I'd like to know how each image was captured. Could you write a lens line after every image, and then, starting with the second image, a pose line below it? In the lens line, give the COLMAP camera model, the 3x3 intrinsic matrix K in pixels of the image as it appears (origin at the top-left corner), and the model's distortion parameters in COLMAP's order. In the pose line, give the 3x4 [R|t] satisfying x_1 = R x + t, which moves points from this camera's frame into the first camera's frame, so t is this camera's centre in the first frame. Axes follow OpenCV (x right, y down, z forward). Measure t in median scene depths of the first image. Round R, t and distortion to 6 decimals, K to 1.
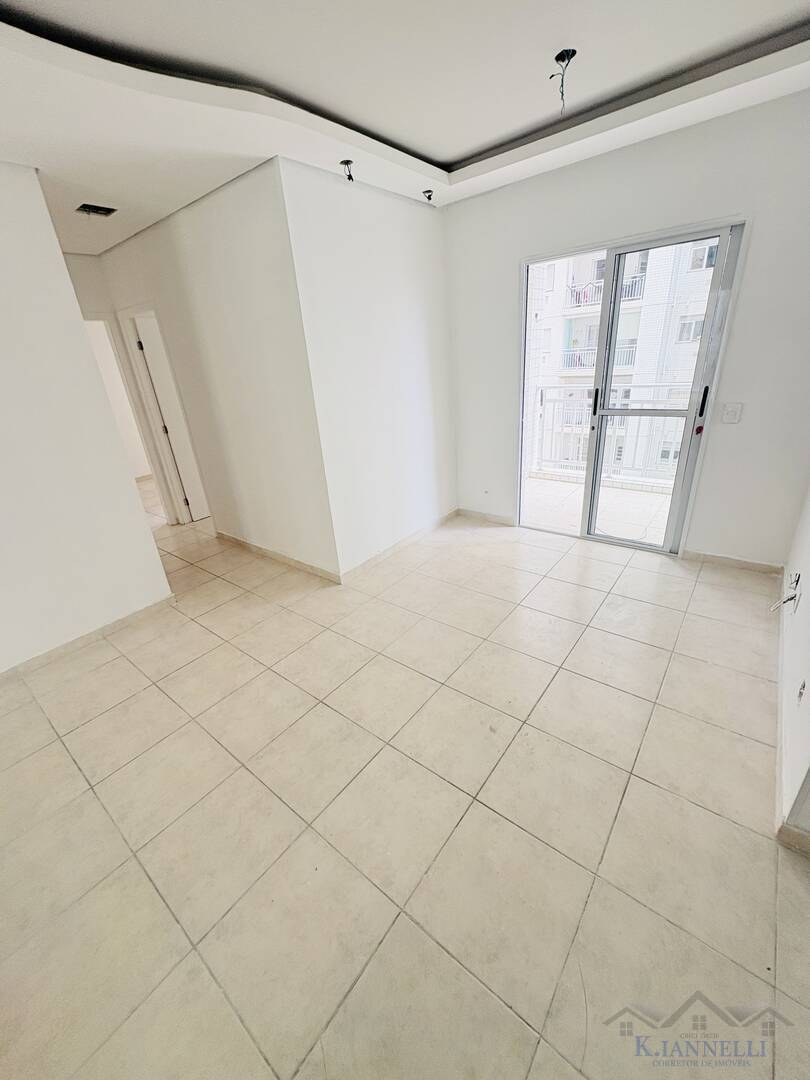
lens RADIAL K [[429.1, 0, 405.0], [0, 429.1, 540.0], [0, 0, 1]] dist [-0.001826, -0.000080]
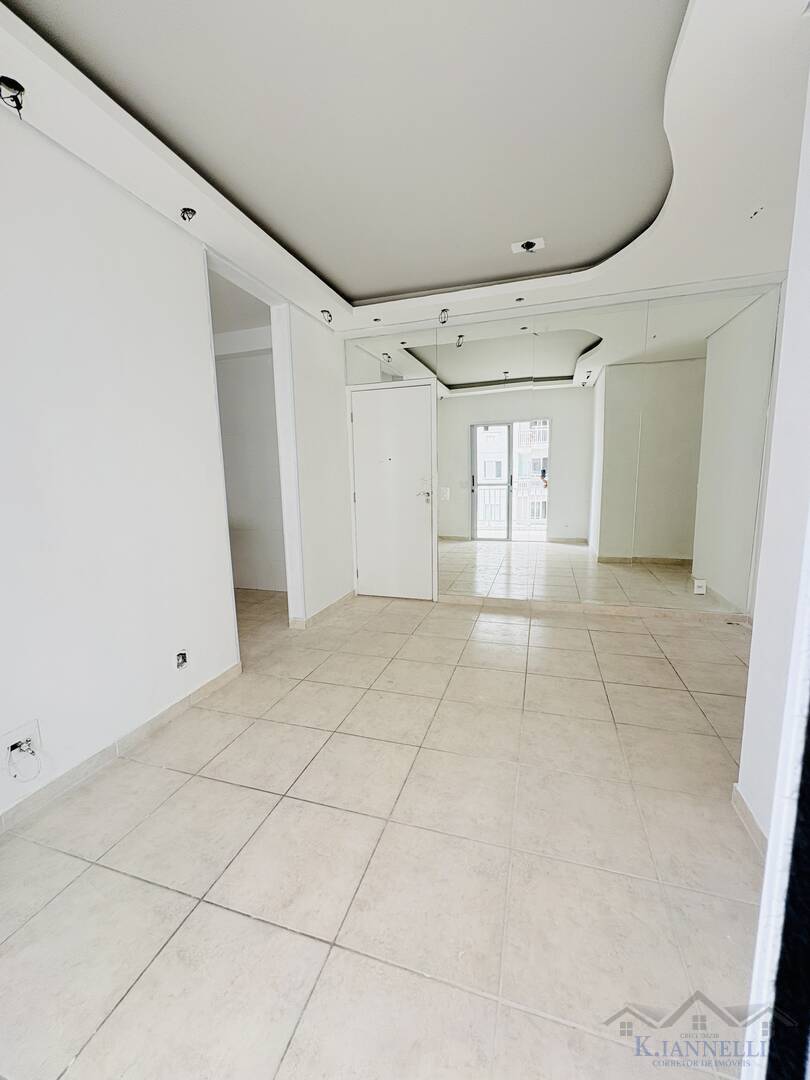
lens RADIAL K [[429.1, 0, 405.0], [0, 429.1, 540.0], [0, 0, 1]] dist [-0.001826, -0.000080]
pose [[-0.928410, 0.150708, -0.339620, 0.346992], [-0.057271, 0.845078, 0.531567, -0.416872], [0.367117, 0.512962, -0.775948, 1.149872]]
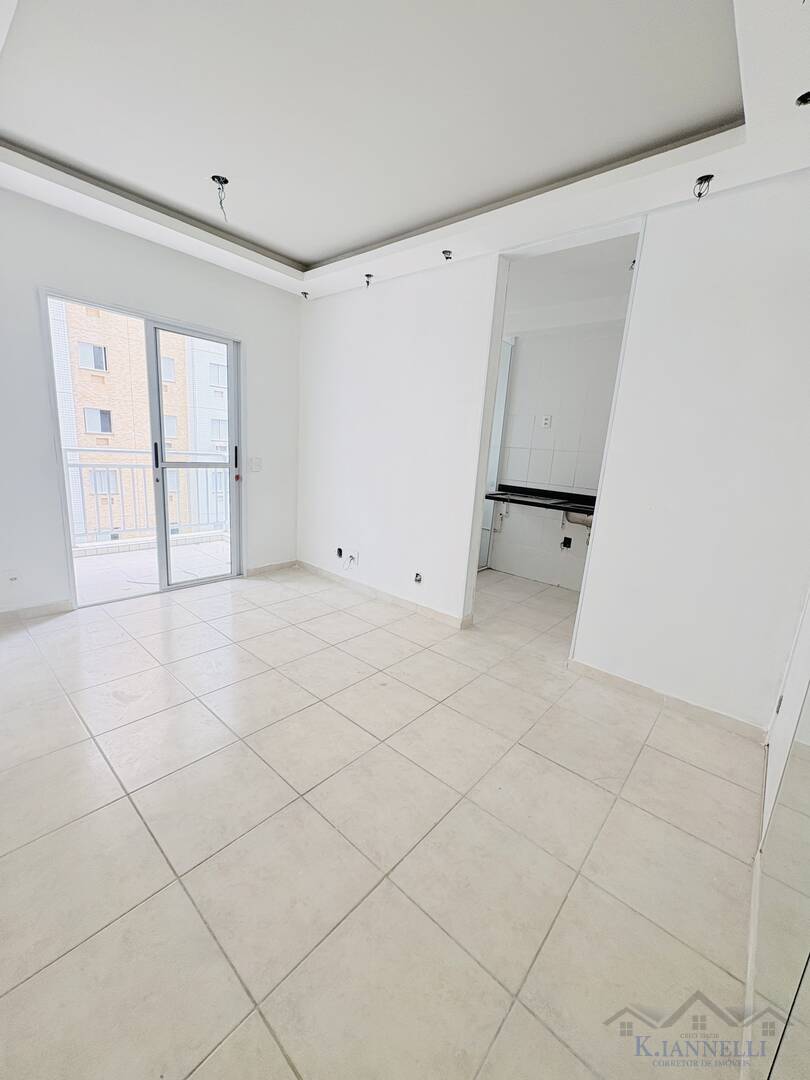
lens RADIAL K [[429.1, 0, 405.0], [0, 429.1, 540.0], [0, 0, 1]] dist [-0.001826, -0.000080]
pose [[0.040960, -0.136123, 0.989845, -0.611863], [0.336677, 0.934621, 0.114597, -0.048656], [-0.940729, 0.328564, 0.084111, 0.432706]]
